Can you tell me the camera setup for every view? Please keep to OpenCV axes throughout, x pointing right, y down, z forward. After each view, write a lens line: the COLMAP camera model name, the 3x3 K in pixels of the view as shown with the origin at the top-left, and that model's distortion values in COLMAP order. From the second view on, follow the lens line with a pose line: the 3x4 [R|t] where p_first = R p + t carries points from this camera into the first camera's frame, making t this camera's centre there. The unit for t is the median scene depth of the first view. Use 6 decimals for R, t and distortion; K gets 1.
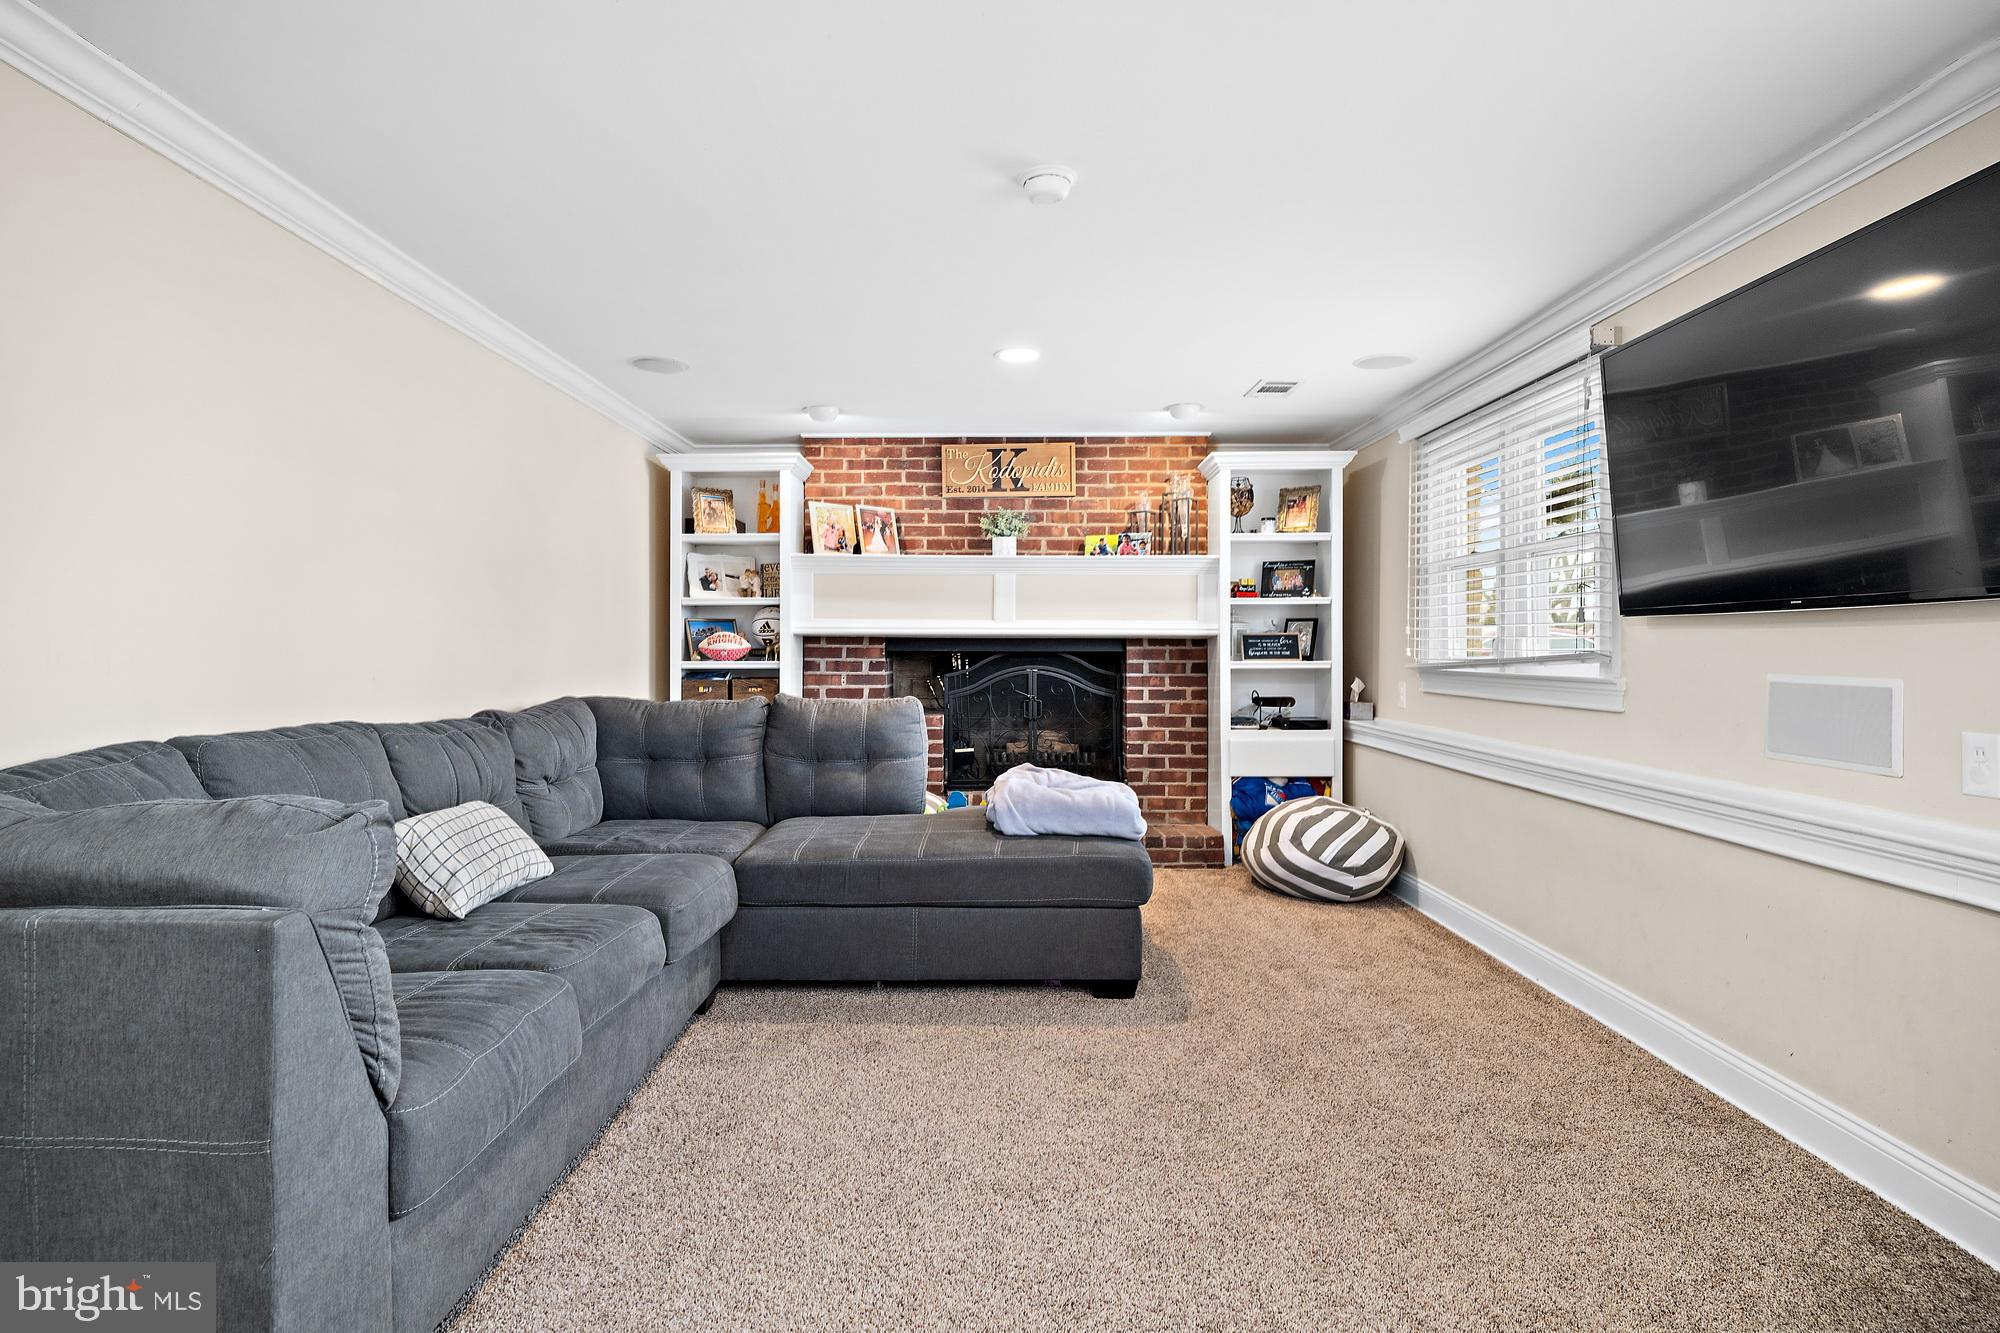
lens RADIAL K [[1024.5, 0, 996.6], [0, 1024.5, 644.6], [0, 0, 1]] dist [0.000971, 0.000201]
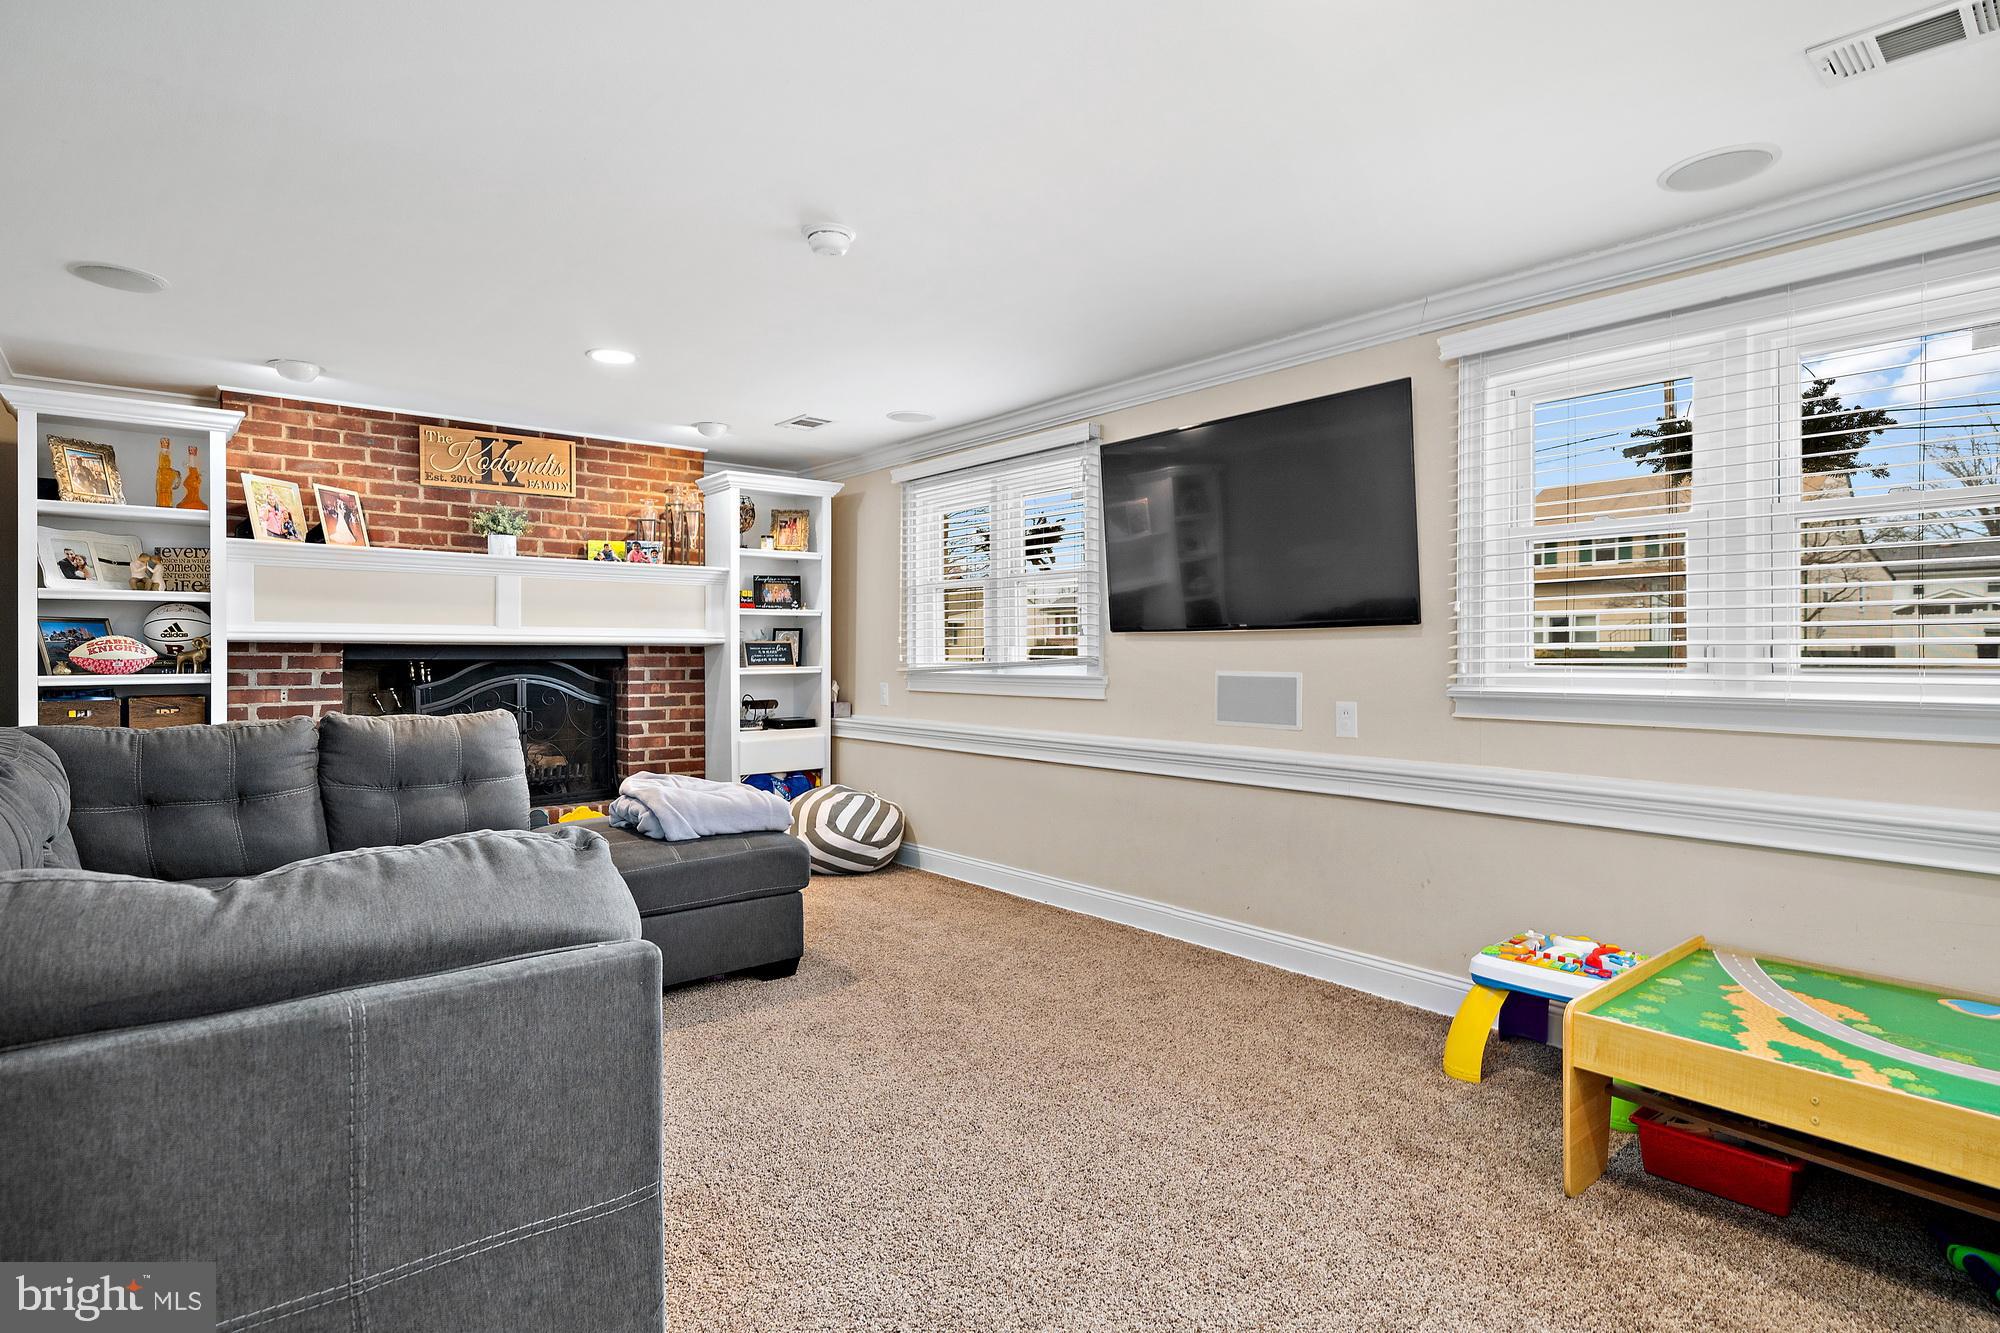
lens RADIAL K [[1022.9, 0, 976.0], [0, 1022.9, 656.8], [0, 0, 1]] dist [-0.000033, -0.000362]
pose [[0.767286, -0.004098, 0.641291, -0.258279], [0.000604, 0.999984, 0.005668, -0.000820], [-0.641304, -0.003962, 0.767276, 0.022229]]
